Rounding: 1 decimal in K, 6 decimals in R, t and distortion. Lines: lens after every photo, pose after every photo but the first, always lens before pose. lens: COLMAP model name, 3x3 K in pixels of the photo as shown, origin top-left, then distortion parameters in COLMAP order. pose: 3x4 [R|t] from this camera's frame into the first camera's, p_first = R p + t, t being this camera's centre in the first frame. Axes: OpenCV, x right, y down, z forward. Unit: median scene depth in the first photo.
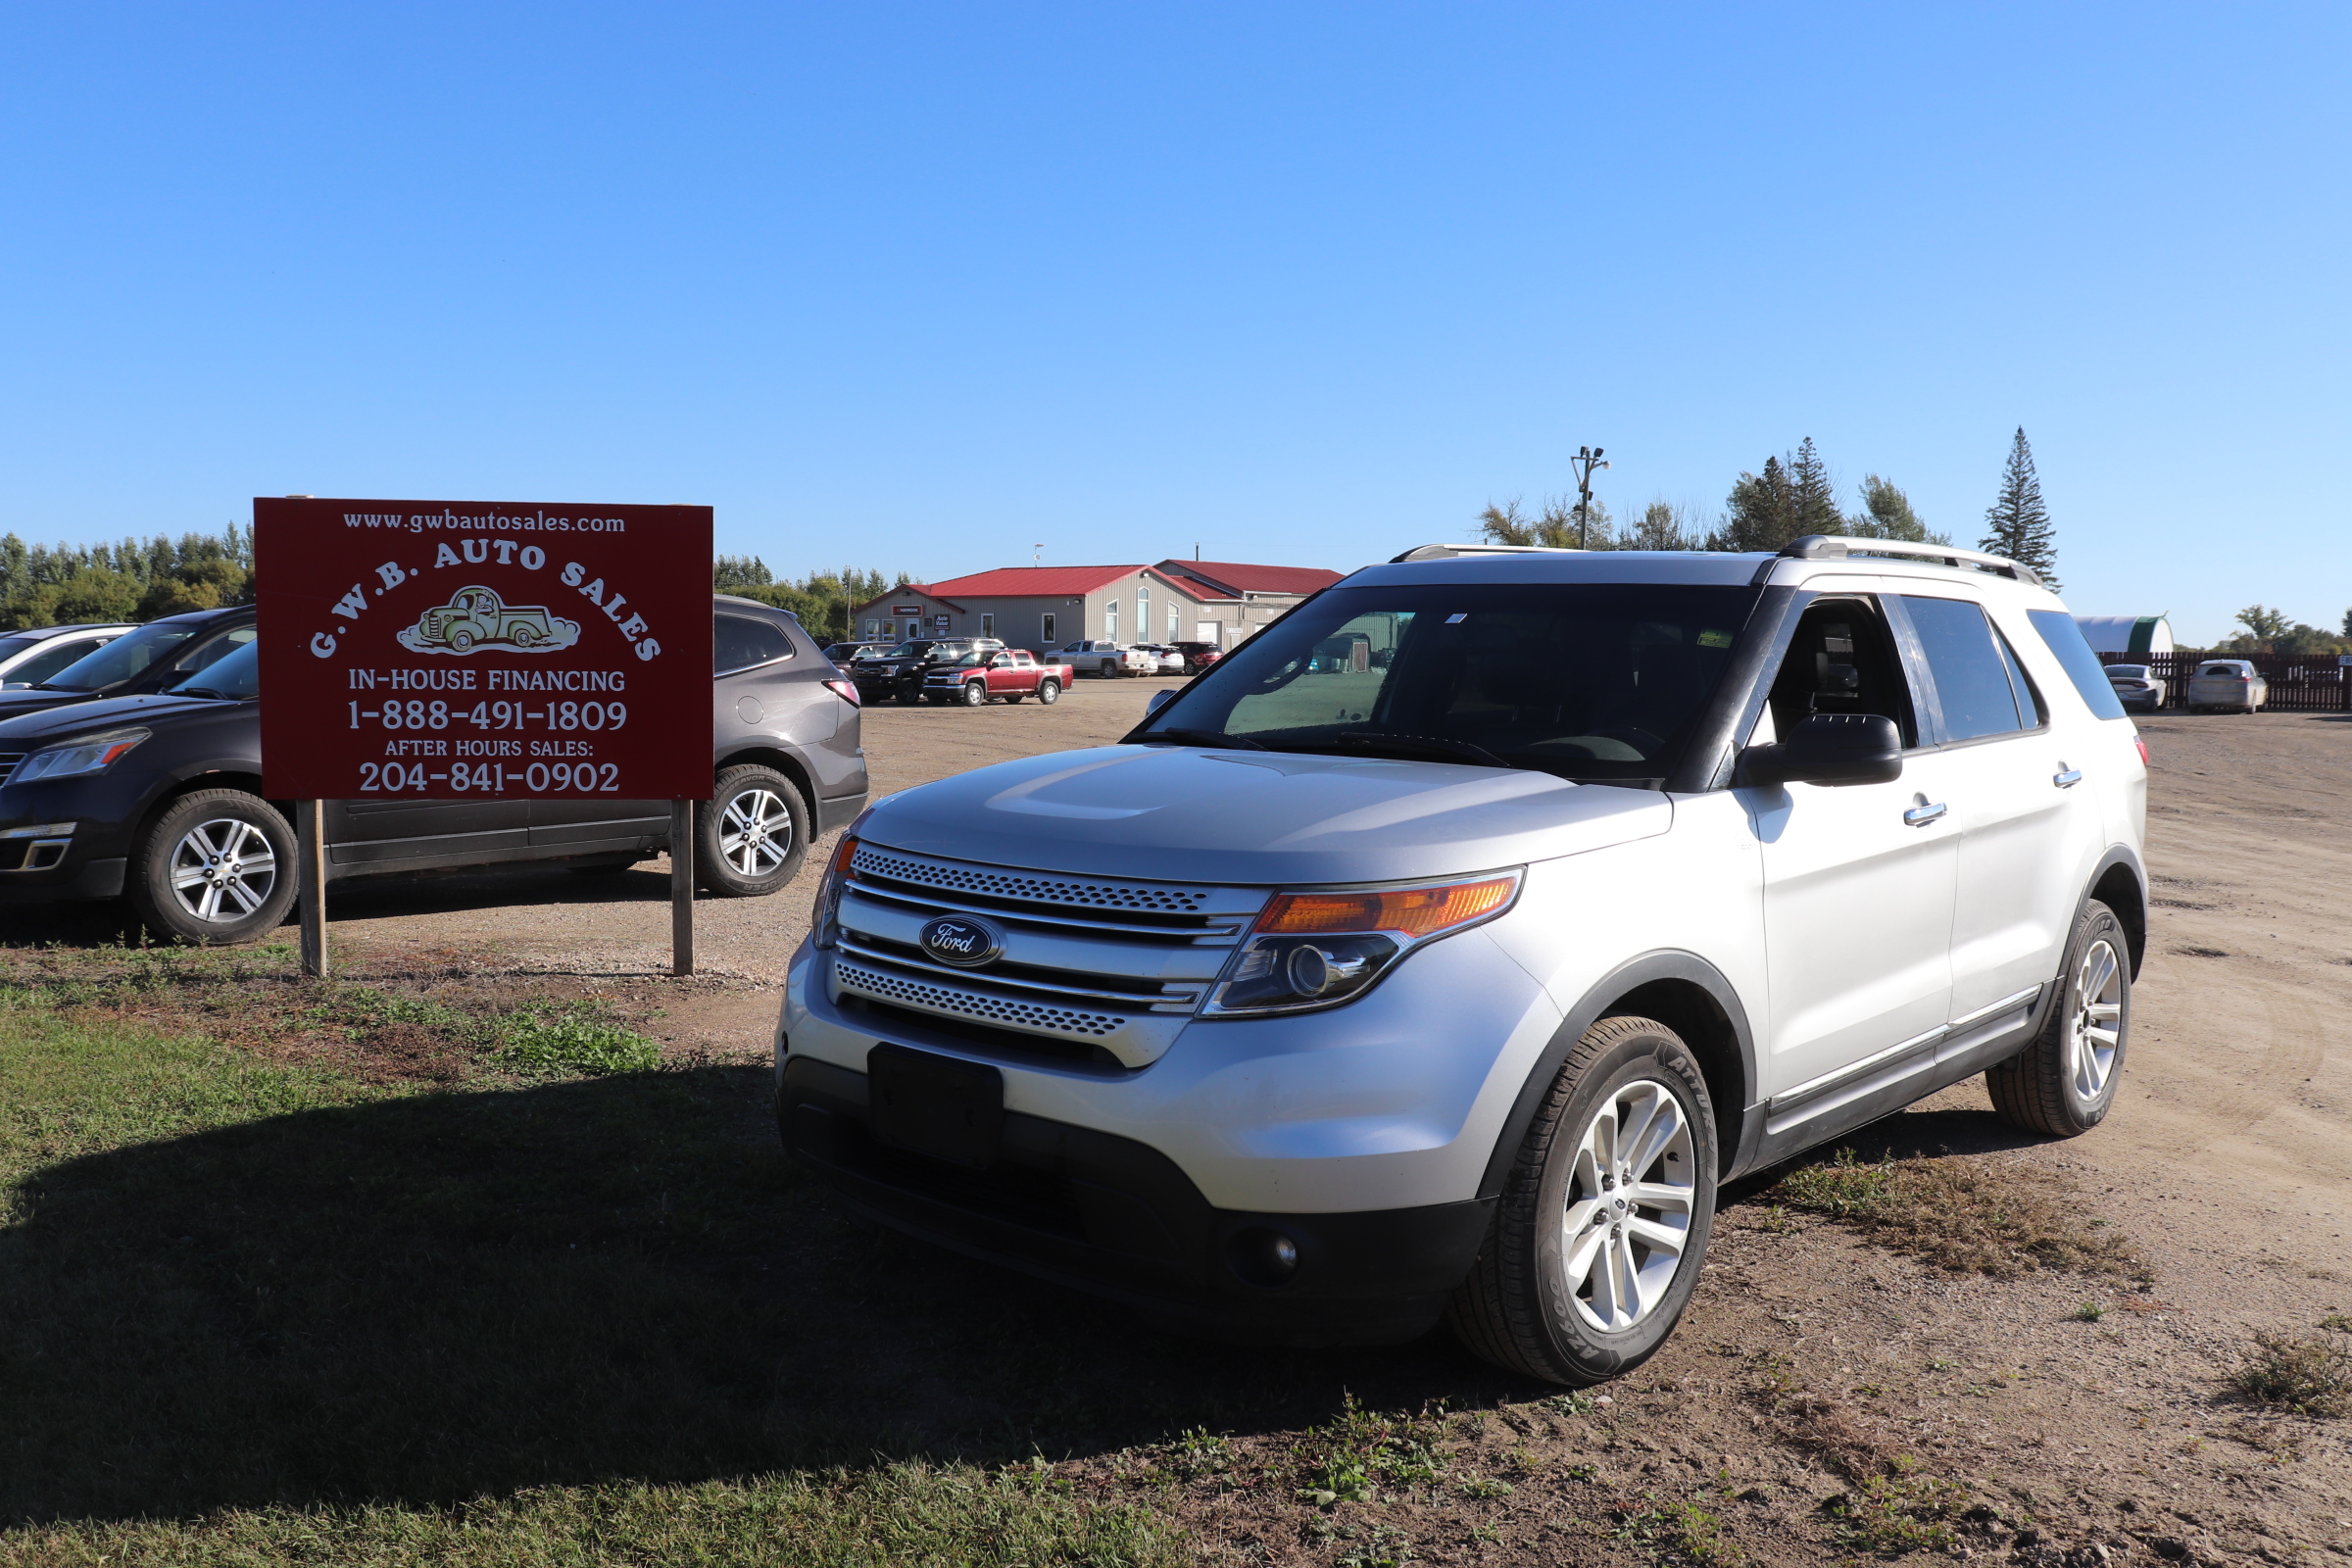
lens RADIAL K [[2026.7, 0, 1155.8], [0, 2026.7, 783.3], [0, 0, 1]] dist [-0.148080, 0.136826]
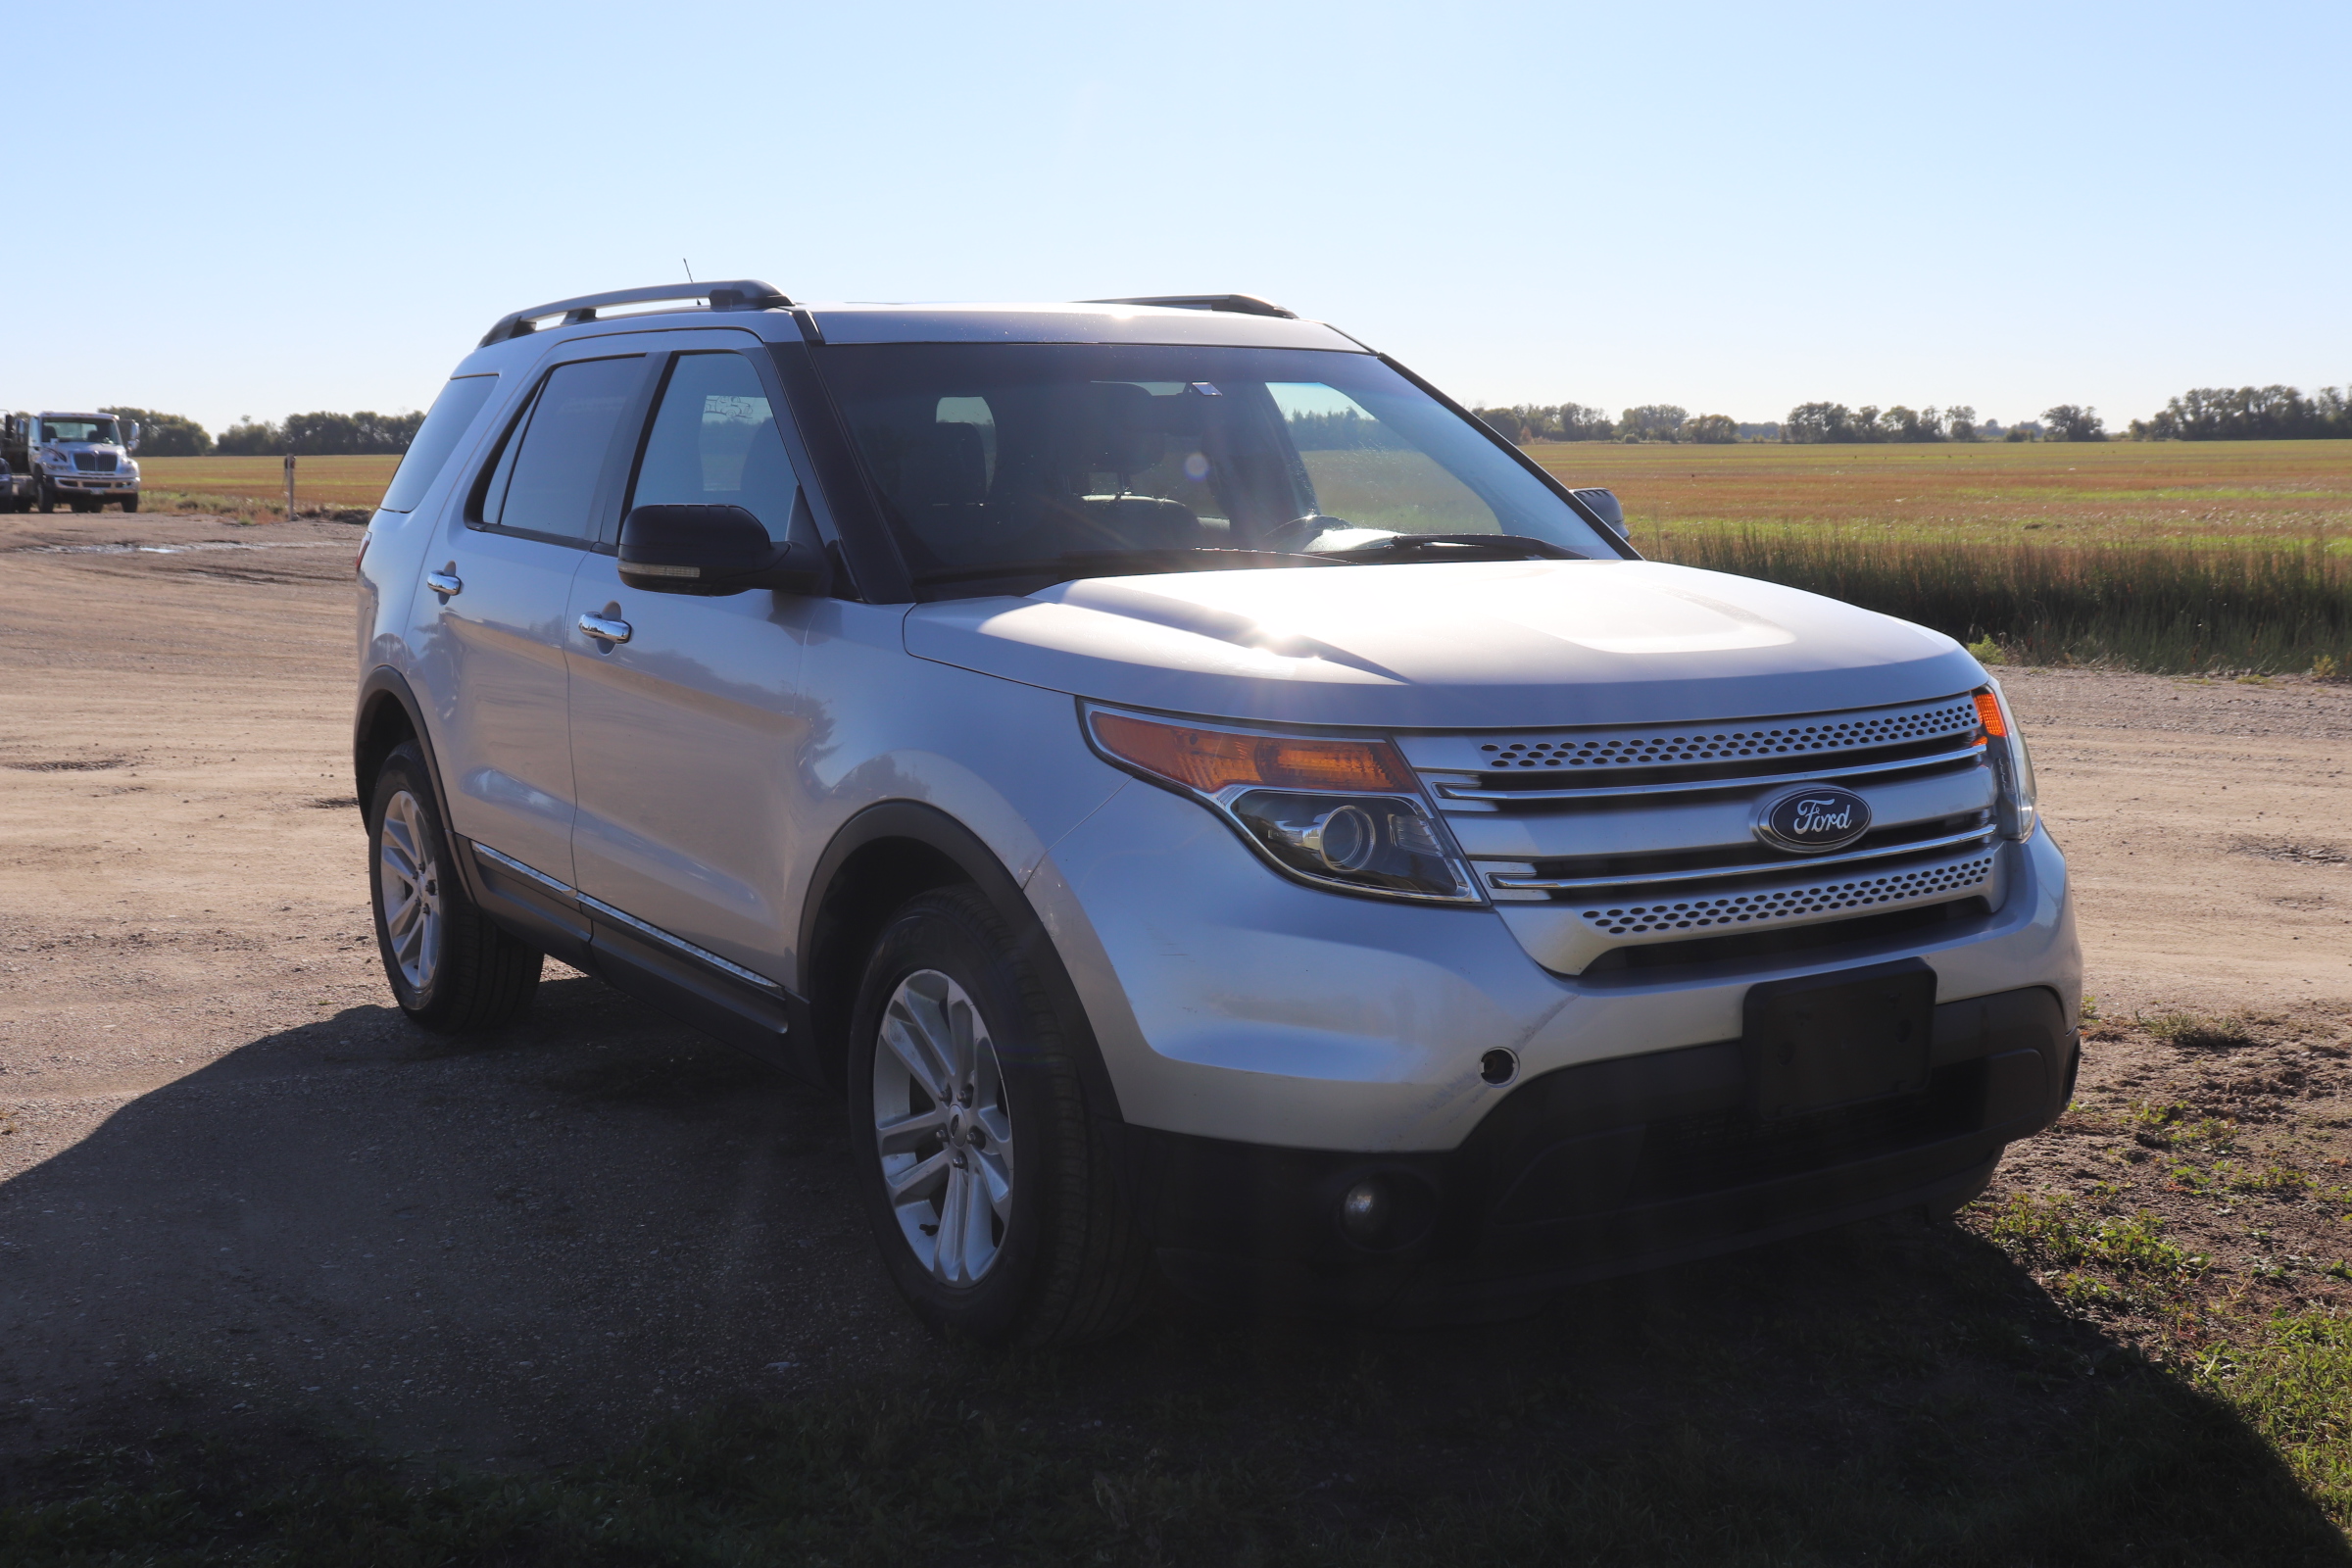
lens RADIAL K [[2640.5, 0, 1161.1], [0, 2640.5, 783.2], [0, 0, 1]] dist [-0.022004, 0.000000]
pose [[0.222833, -0.137534, 0.965106, -0.556812], [0.076884, 0.989394, 0.123244, -0.037856], [-0.971820, 0.046738, 0.231044, 0.514206]]
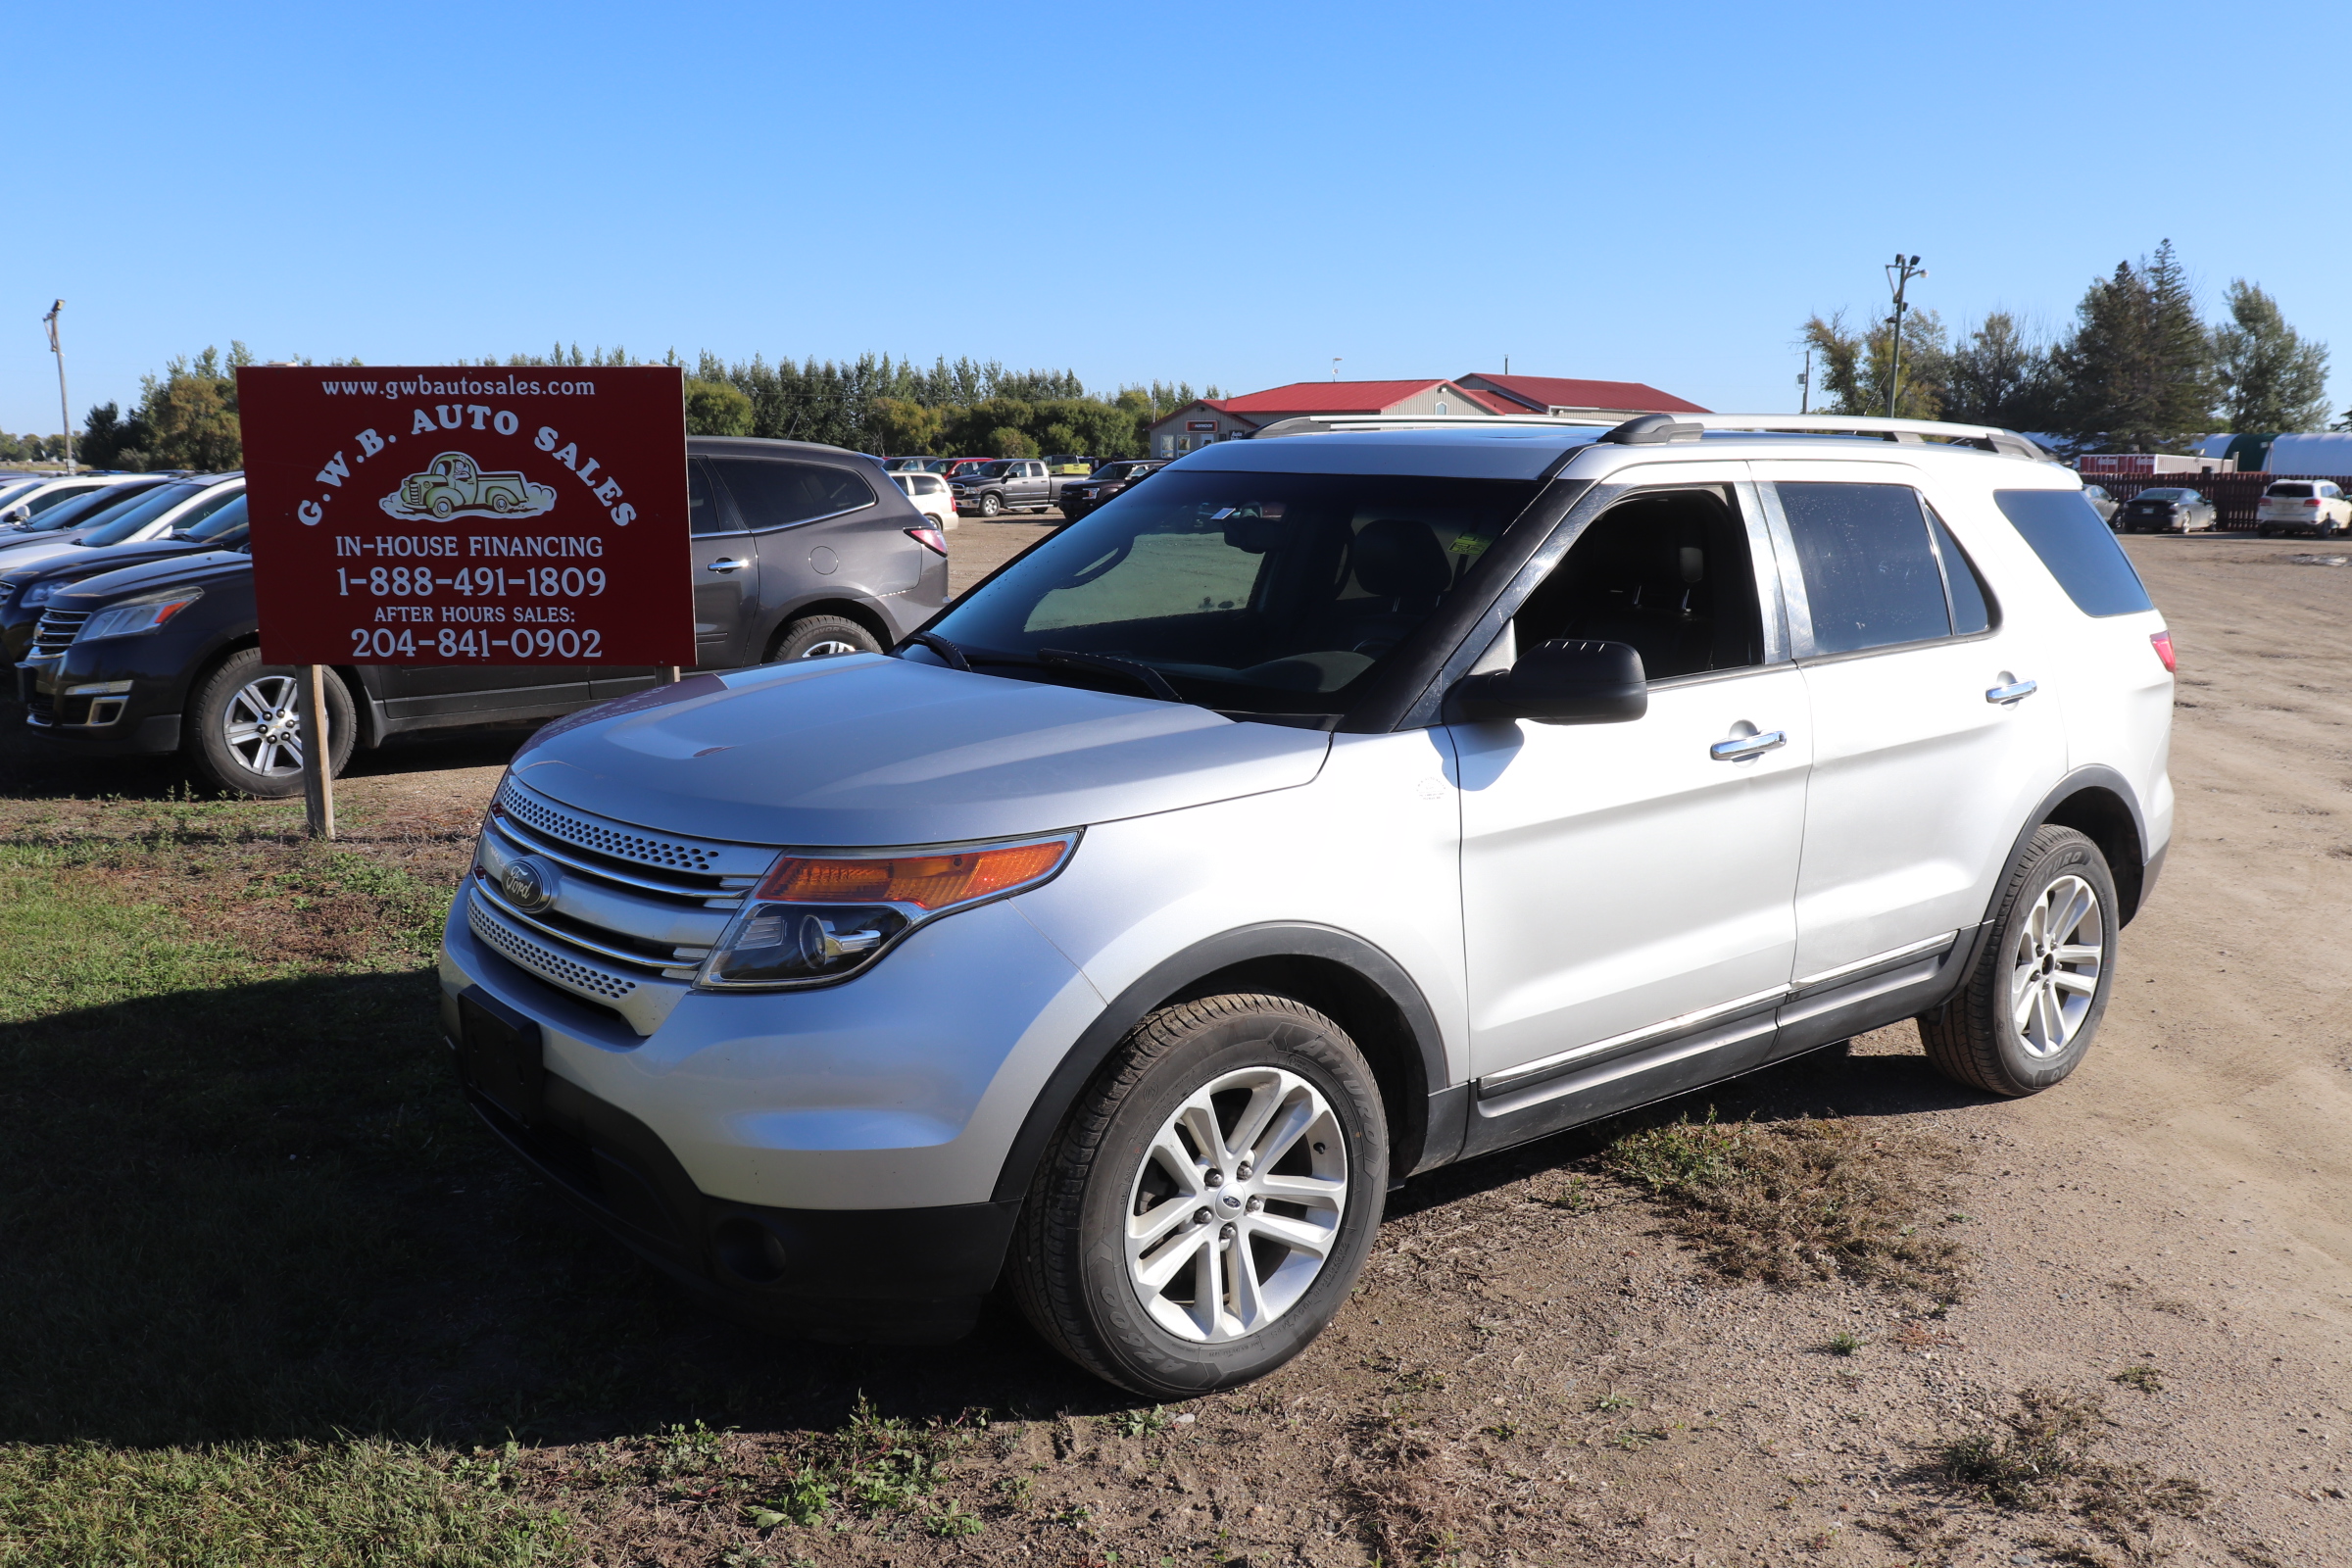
lens RADIAL K [[2026.7, 0, 1171.6], [0, 2026.7, 787.4], [0, 0, 1]] dist [-0.148080, 0.136826]
pose [[0.986891, 0.022877, -0.159759, 0.177461], [-0.007535, 0.995355, 0.095980, -0.030352], [0.161213, -0.093518, 0.982479, 0.067719]]
